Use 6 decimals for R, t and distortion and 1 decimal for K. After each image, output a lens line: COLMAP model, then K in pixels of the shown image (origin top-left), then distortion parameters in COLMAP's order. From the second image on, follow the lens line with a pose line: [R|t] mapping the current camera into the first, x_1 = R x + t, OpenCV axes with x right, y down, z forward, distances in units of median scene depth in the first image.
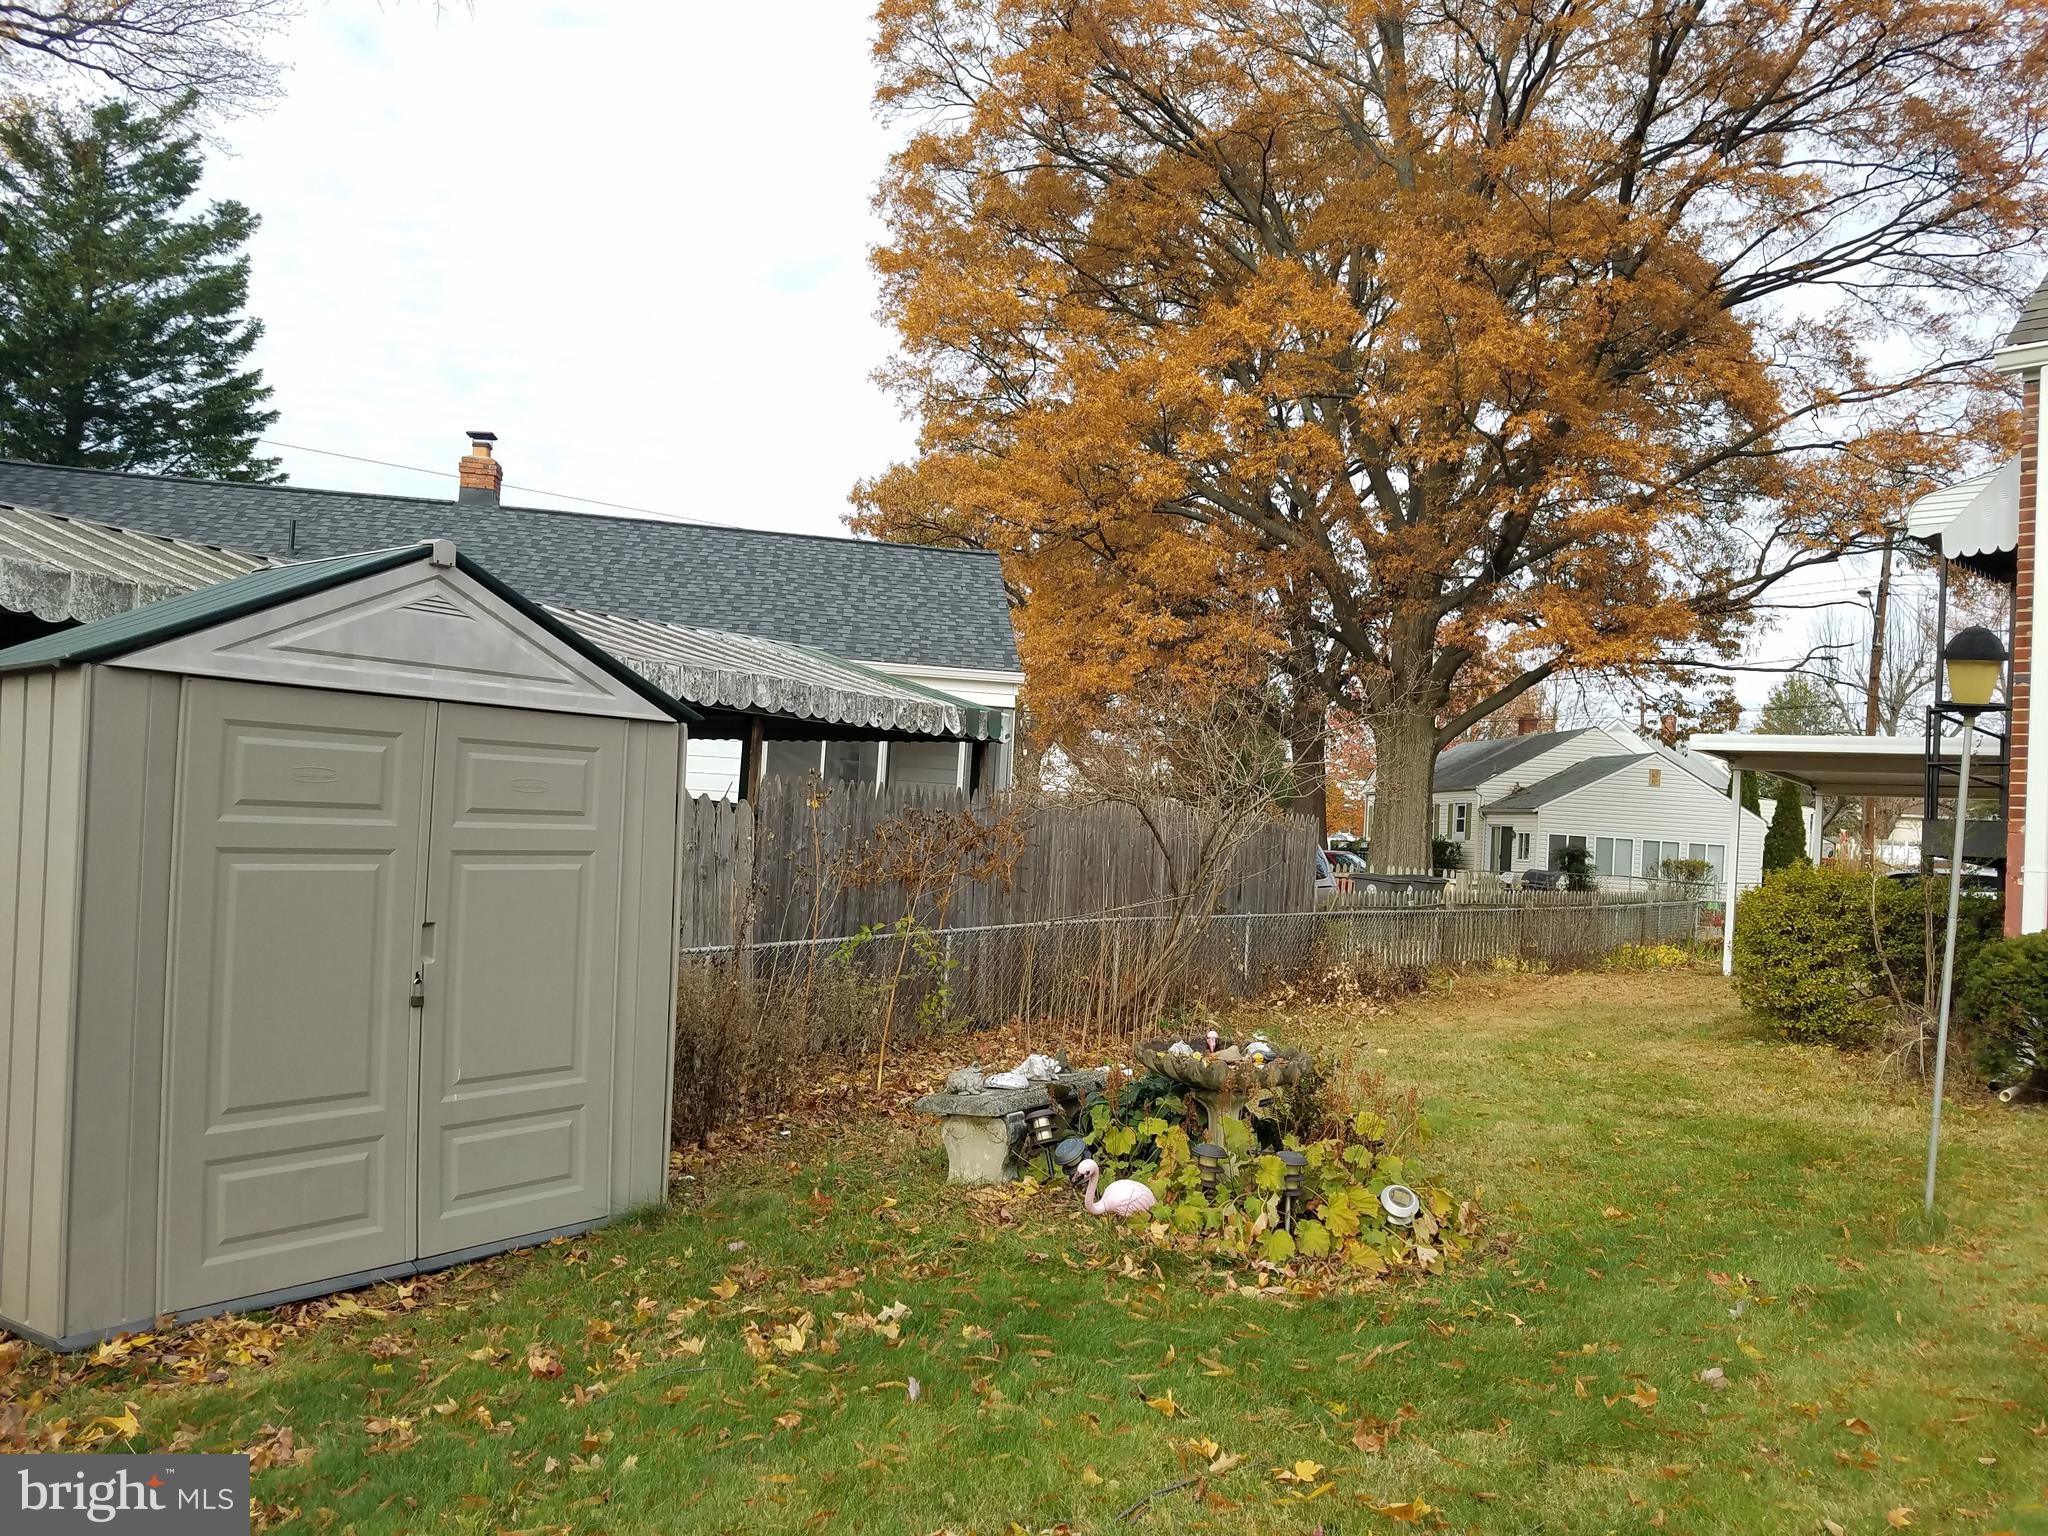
lens RADIAL K [[1552.4, 0, 1028.1], [0, 1552.4, 800.6], [0, 0, 1]] dist [0.188813, -0.266009]
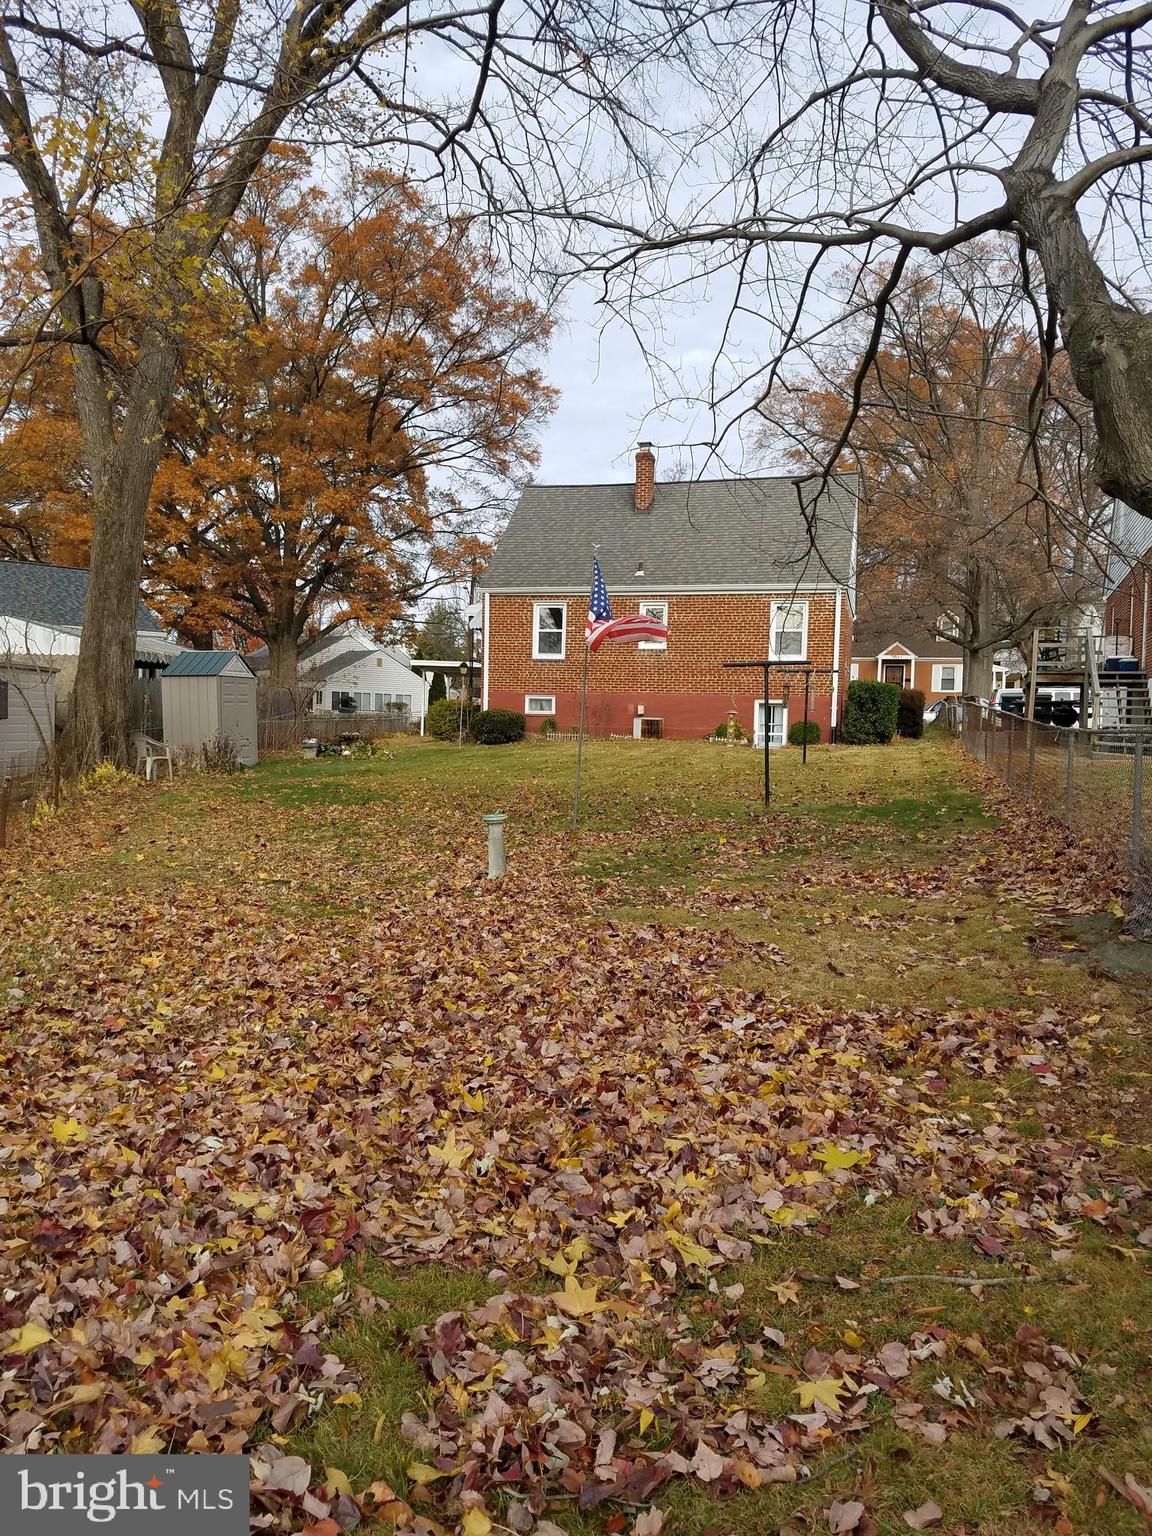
lens RADIAL K [[1164.3, 0, 561.9], [0, 1164.3, 761.1], [0, 0, 1]] dist [0.188813, -0.266009]
pose [[0.853173, -0.049765, 0.519248, -0.275101], [0.011109, 0.996946, 0.077295, -0.002527], [-0.521509, -0.060178, 0.851121, -0.581597]]
